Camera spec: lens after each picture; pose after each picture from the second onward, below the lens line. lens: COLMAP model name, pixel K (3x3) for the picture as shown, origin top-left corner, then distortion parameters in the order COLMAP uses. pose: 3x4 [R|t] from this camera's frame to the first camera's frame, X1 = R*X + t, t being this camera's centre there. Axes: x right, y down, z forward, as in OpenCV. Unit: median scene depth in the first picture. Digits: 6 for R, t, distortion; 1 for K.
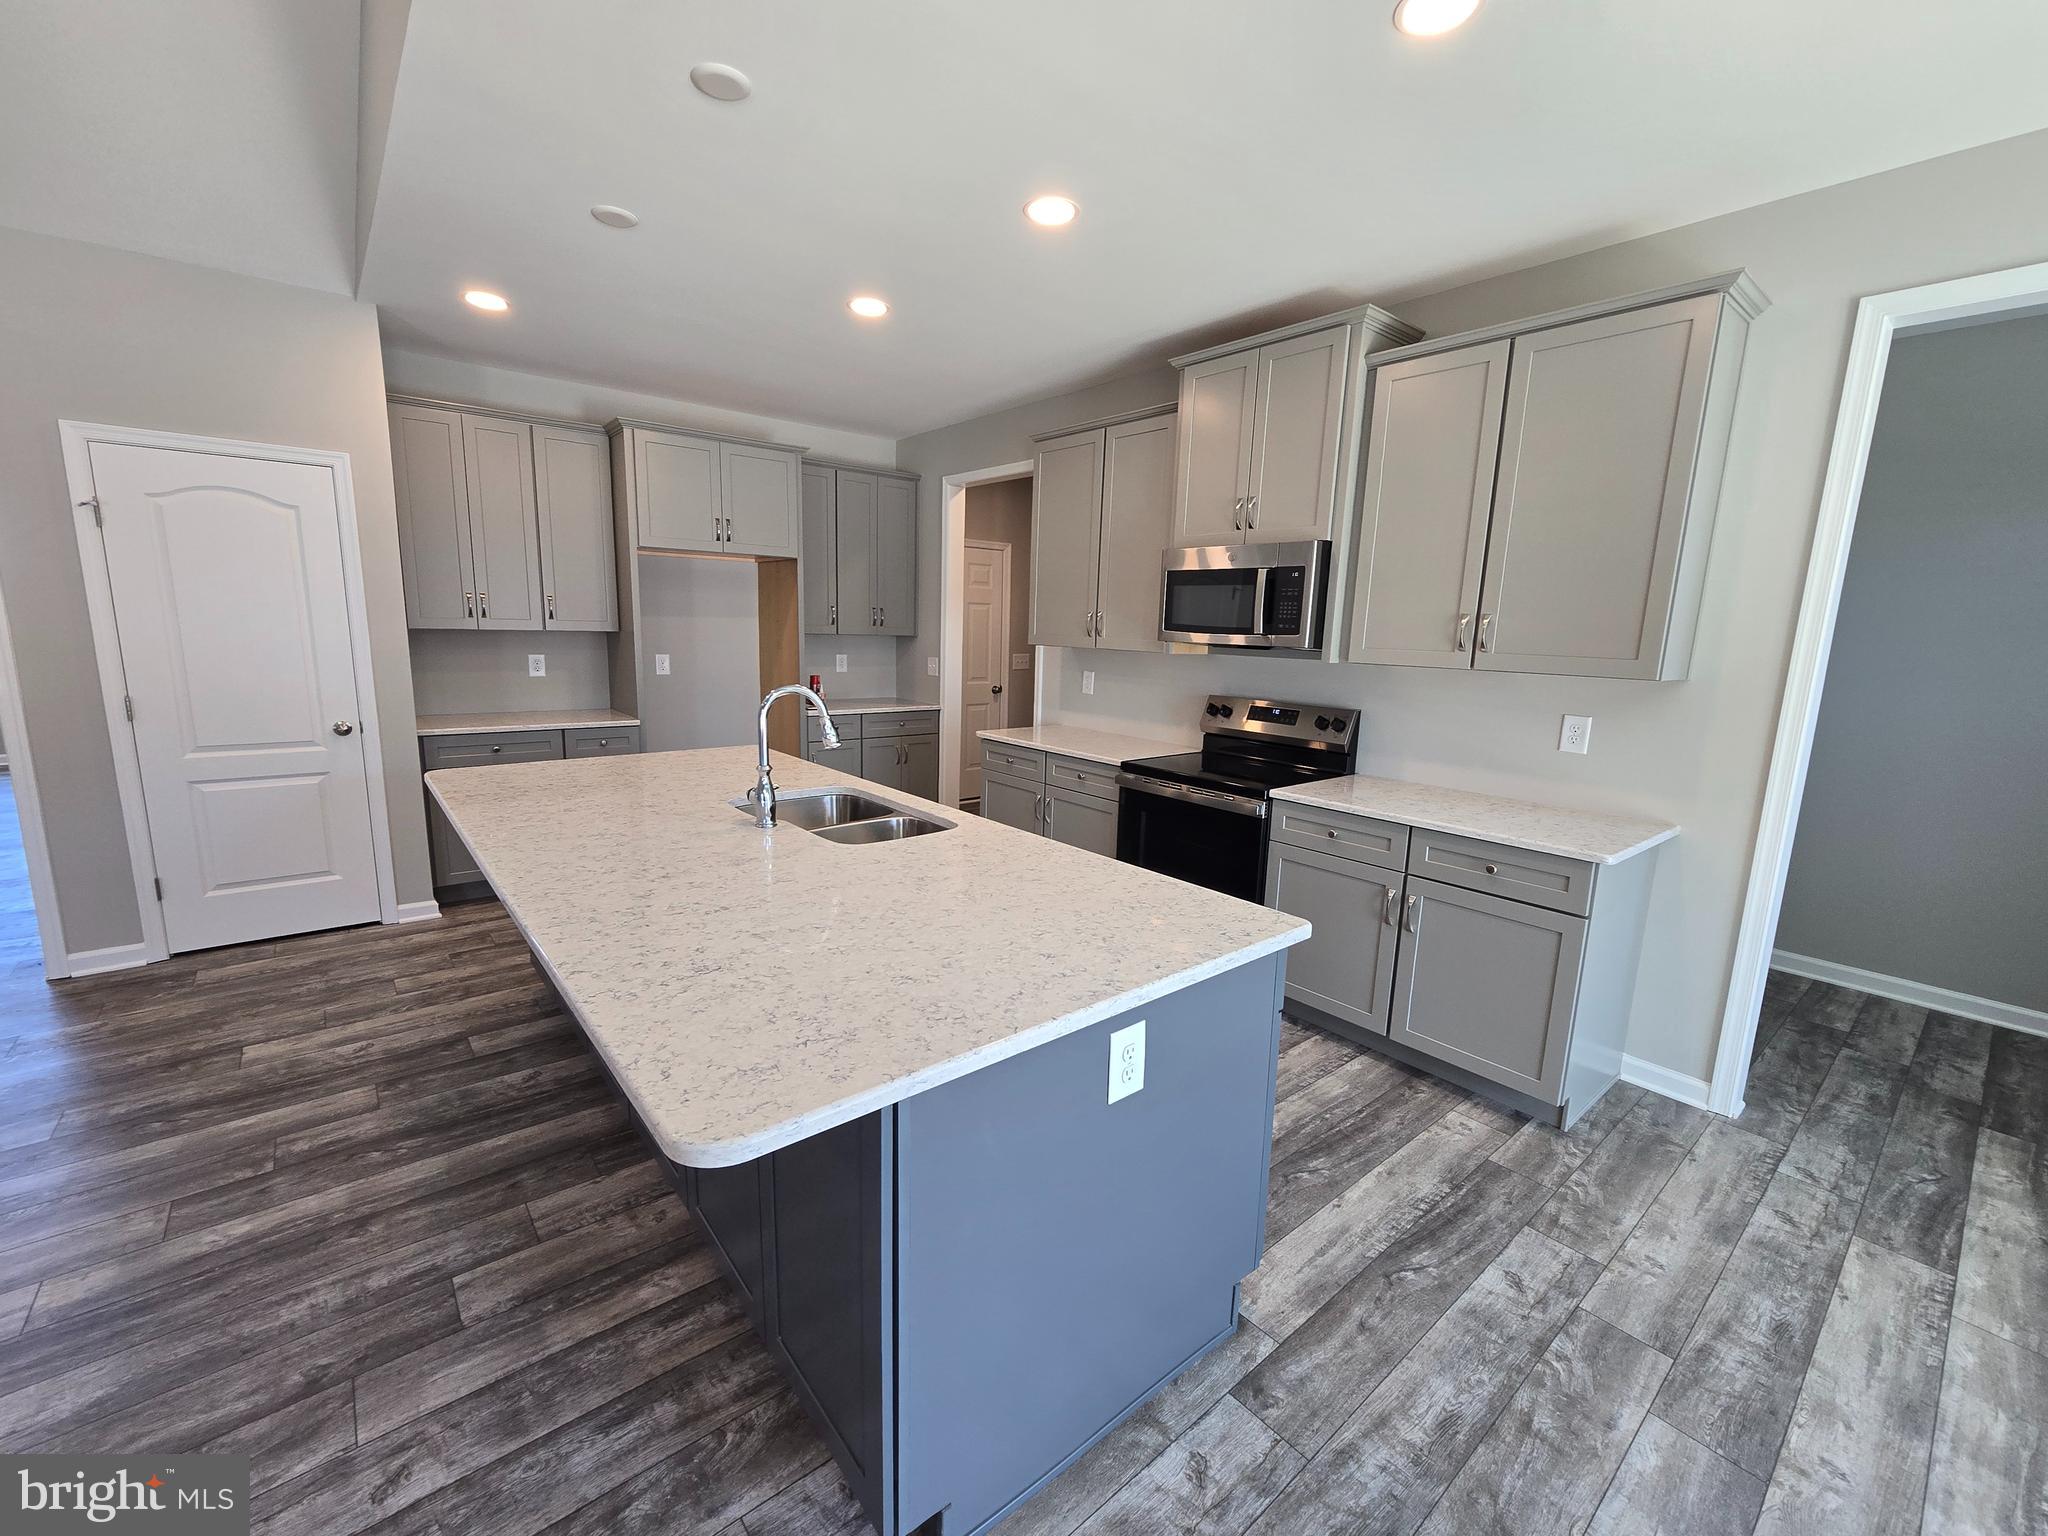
lens RADIAL K [[837.8, 0, 1017.7], [0, 837.8, 773.1], [0, 0, 1]] dist [-0.000725, 0.001120]
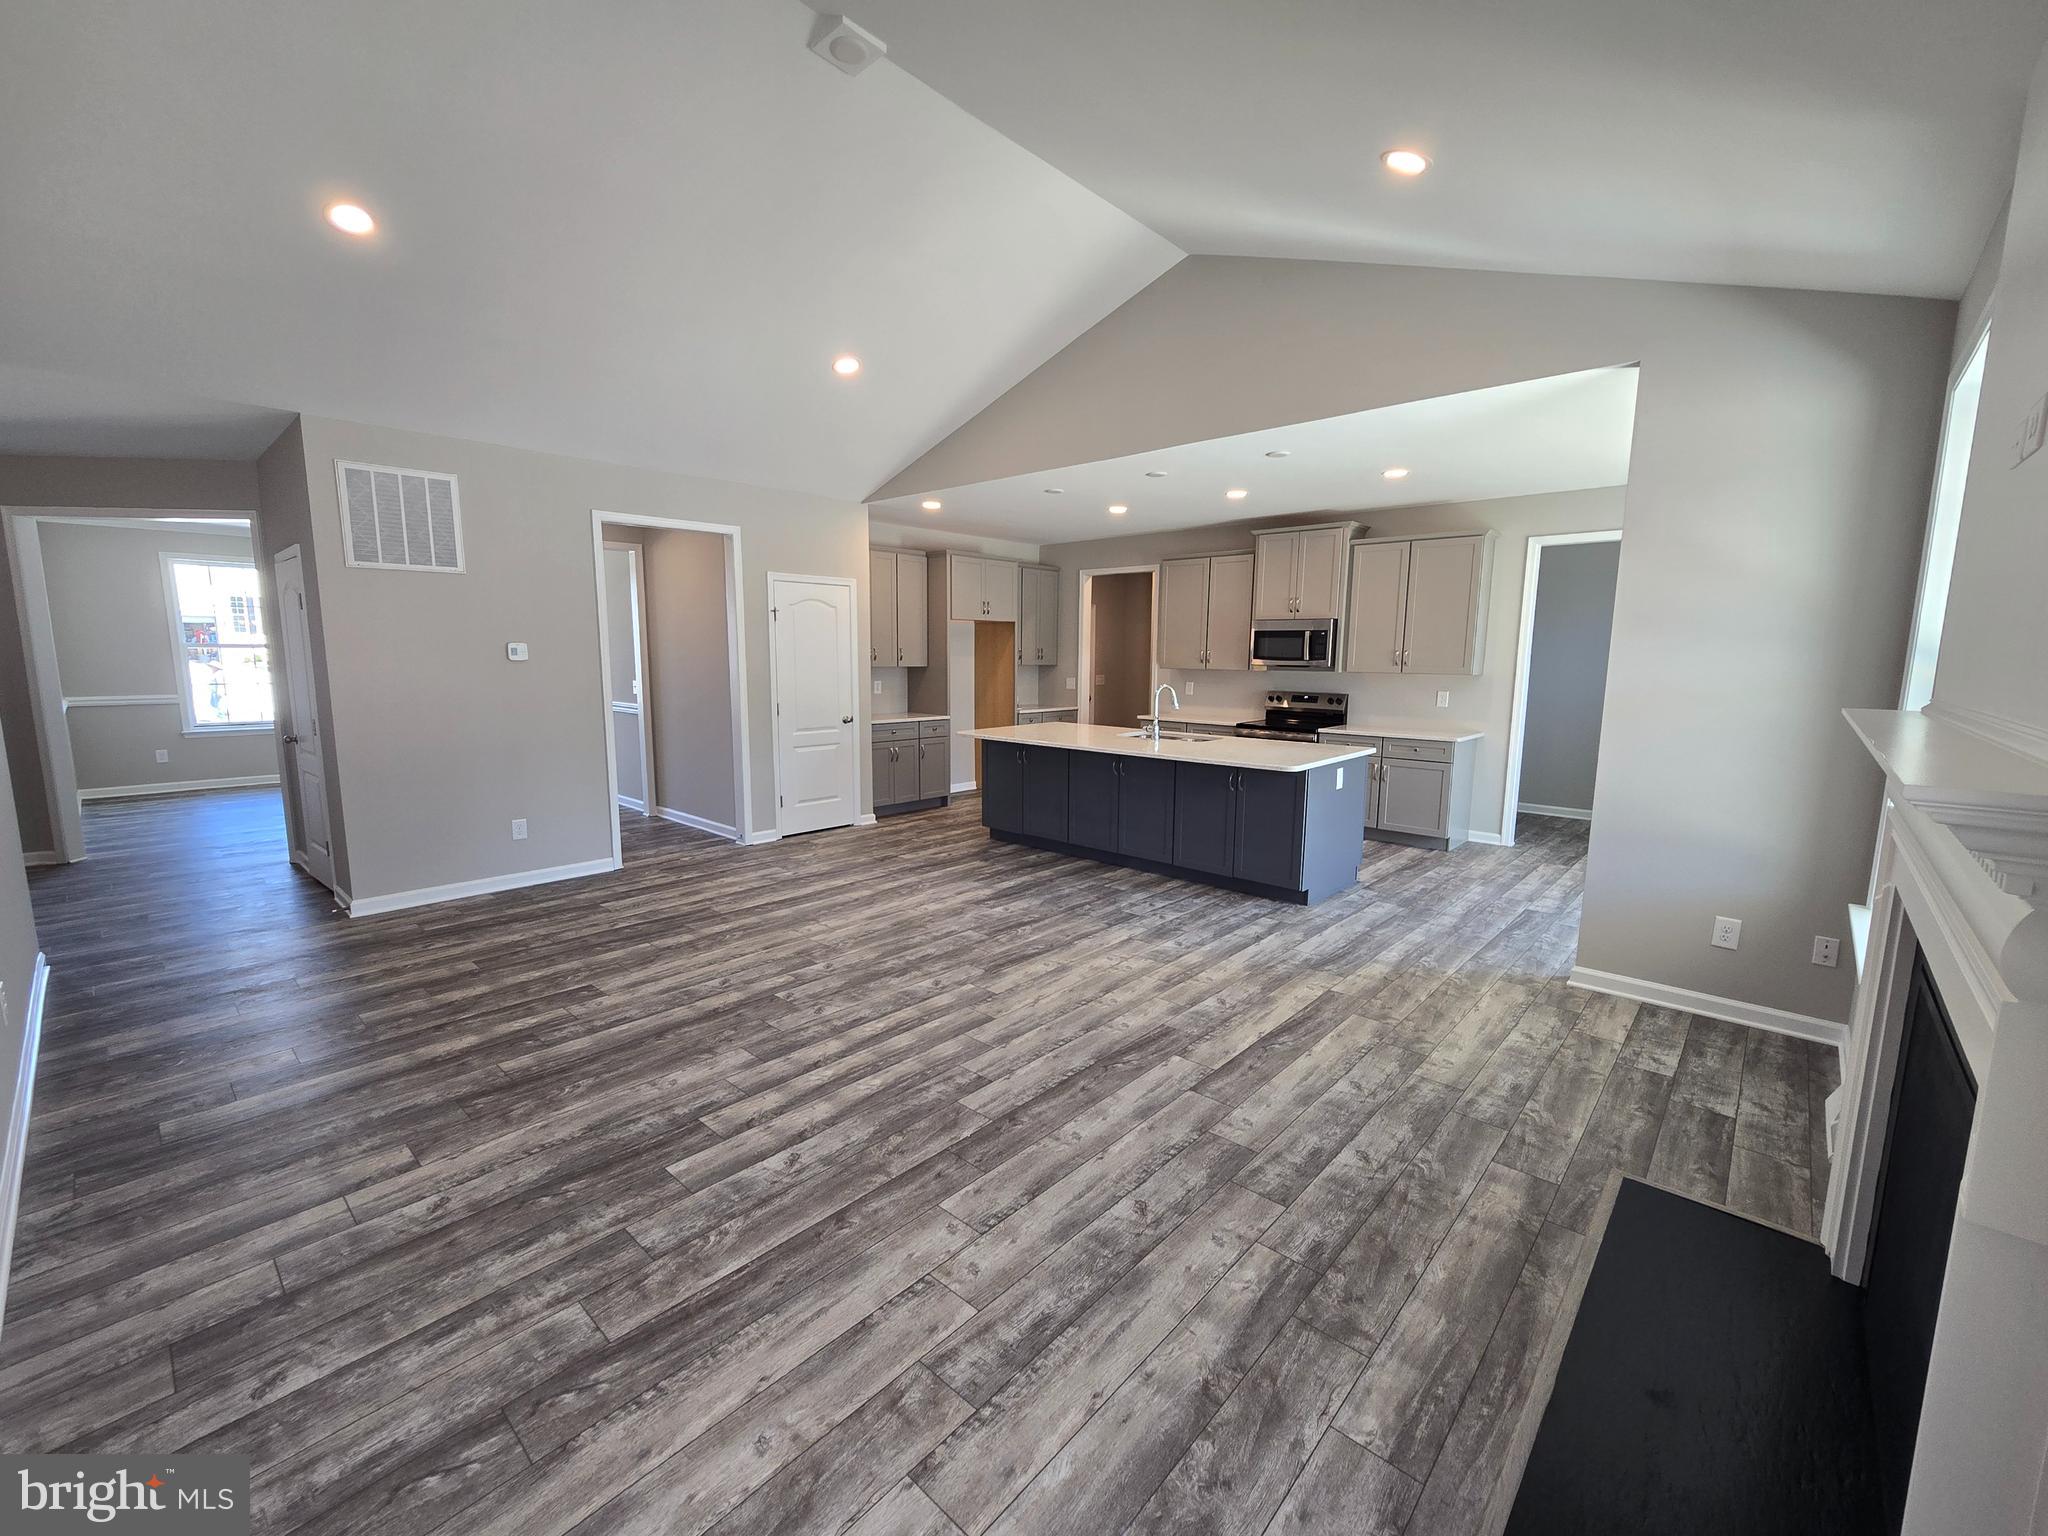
lens RADIAL K [[837.8, 0, 1021.5], [0, 837.8, 766.8], [0, 0, 1]] dist [-0.000725, 0.001120]
pose [[0.990222, -0.039541, 0.133777, -0.820322], [0.044639, 0.998378, -0.035327, 0.170993], [-0.132163, 0.040953, 0.990382, -1.157817]]
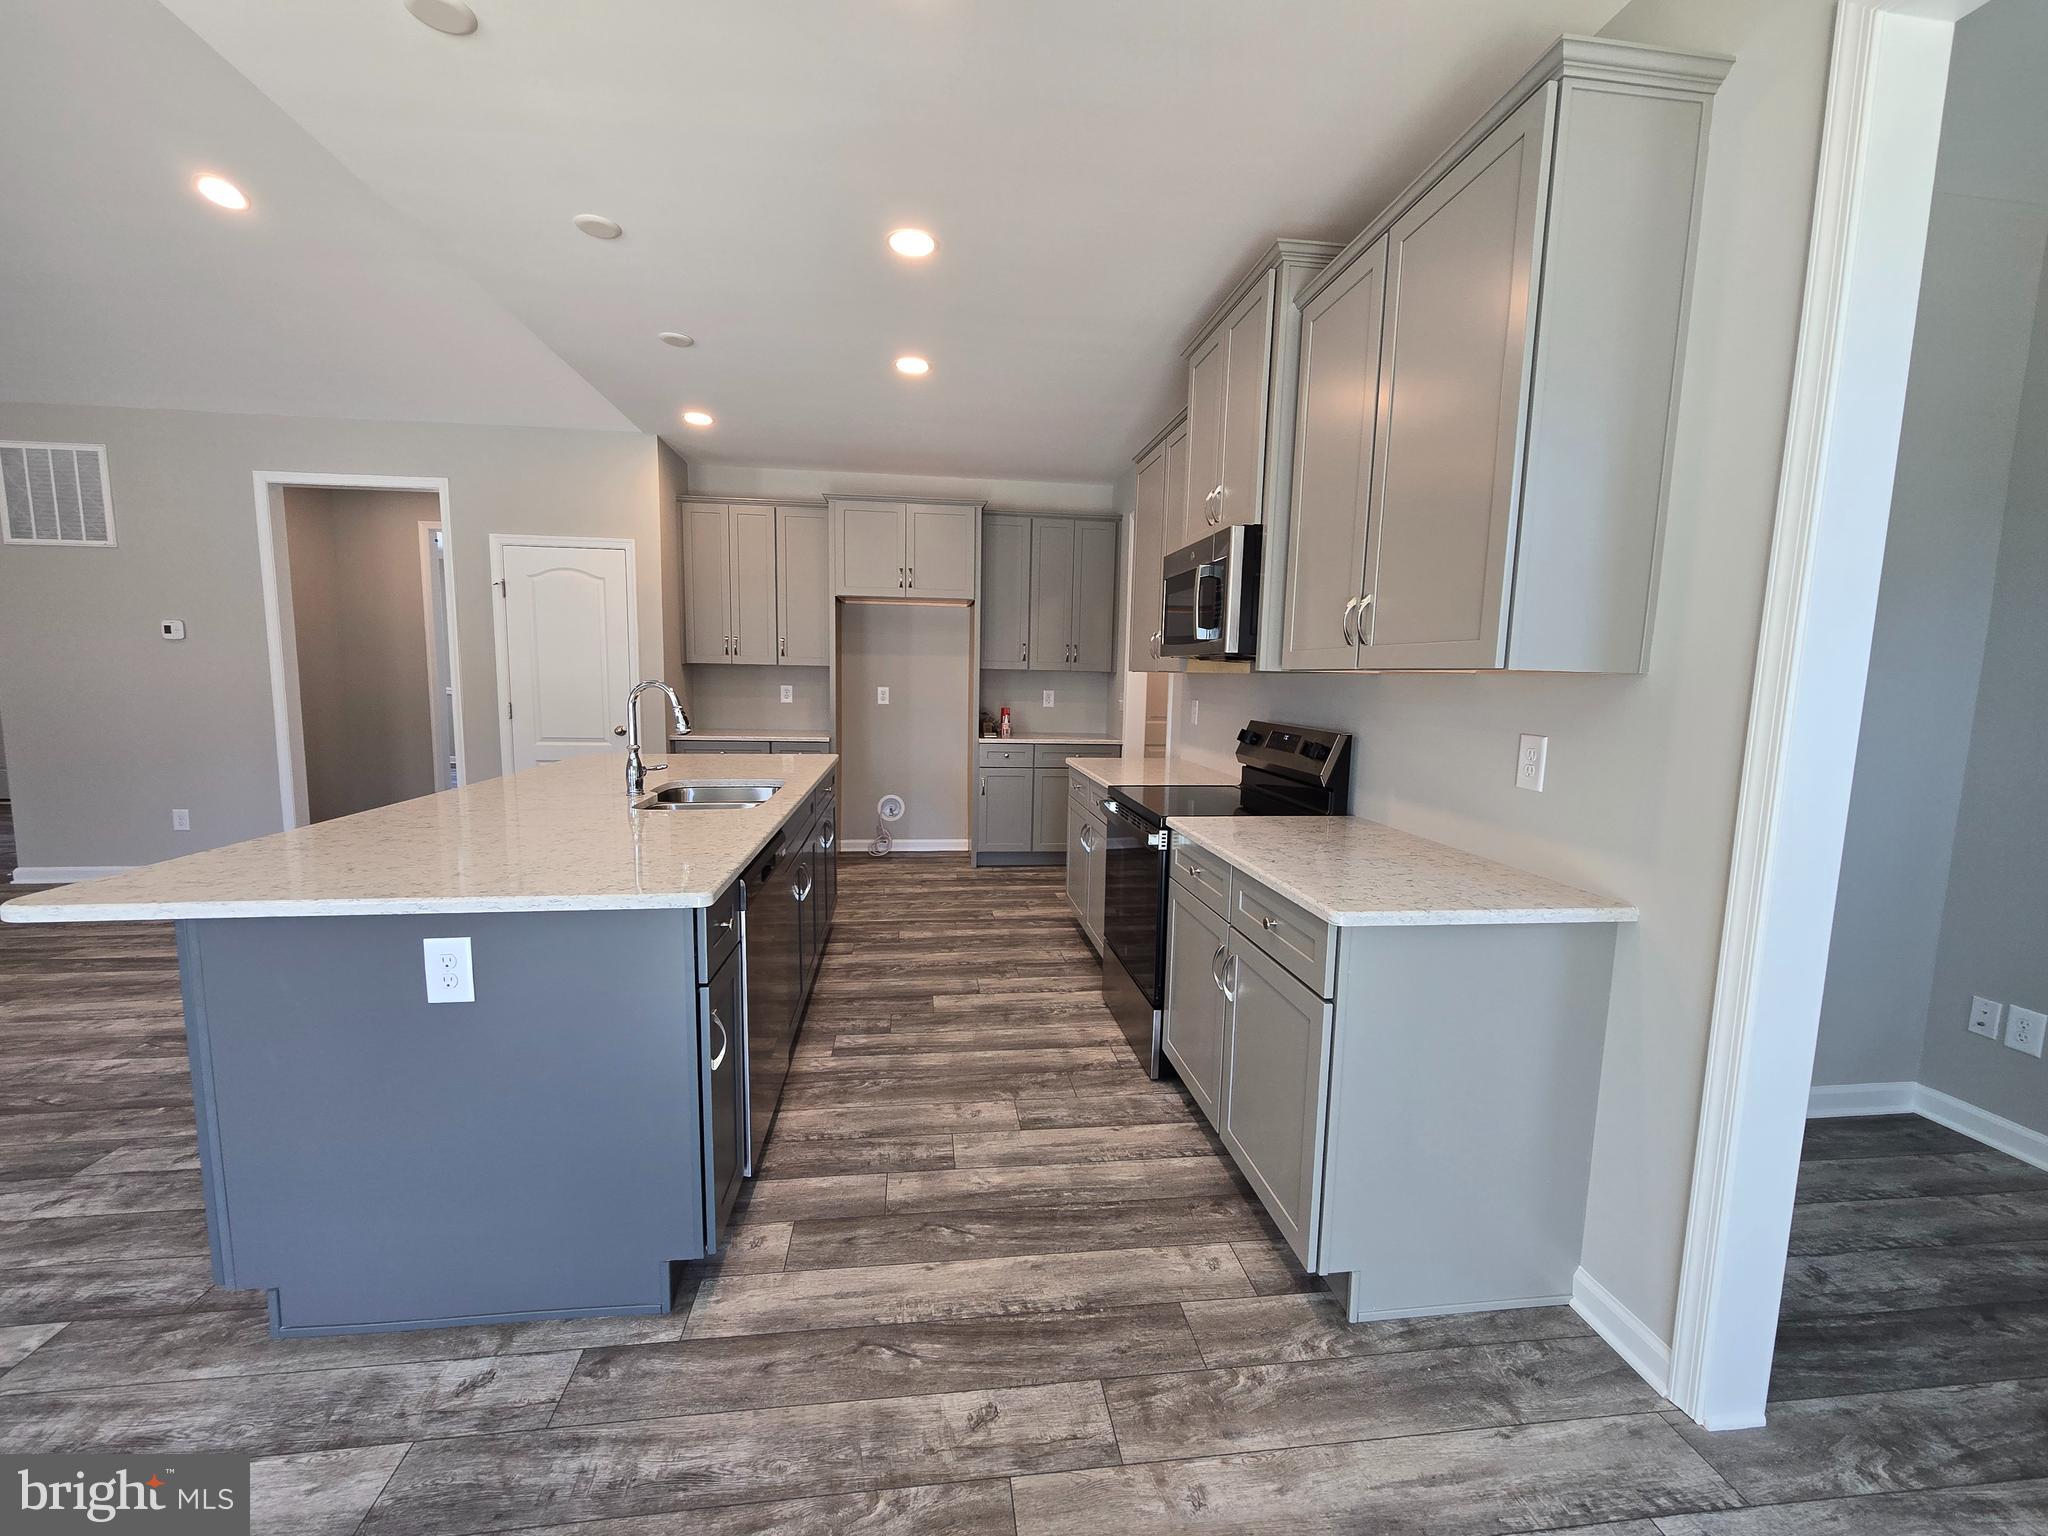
lens RADIAL K [[837.8, 0, 1023.3], [0, 837.8, 773.0], [0, 0, 1]] dist [-0.000725, 0.001120]
pose [[0.846776, 0.050895, -0.529510, 0.646899], [-0.089939, 0.994780, -0.048214, 0.030698], [0.524291, 0.088450, 0.846933, 0.199684]]
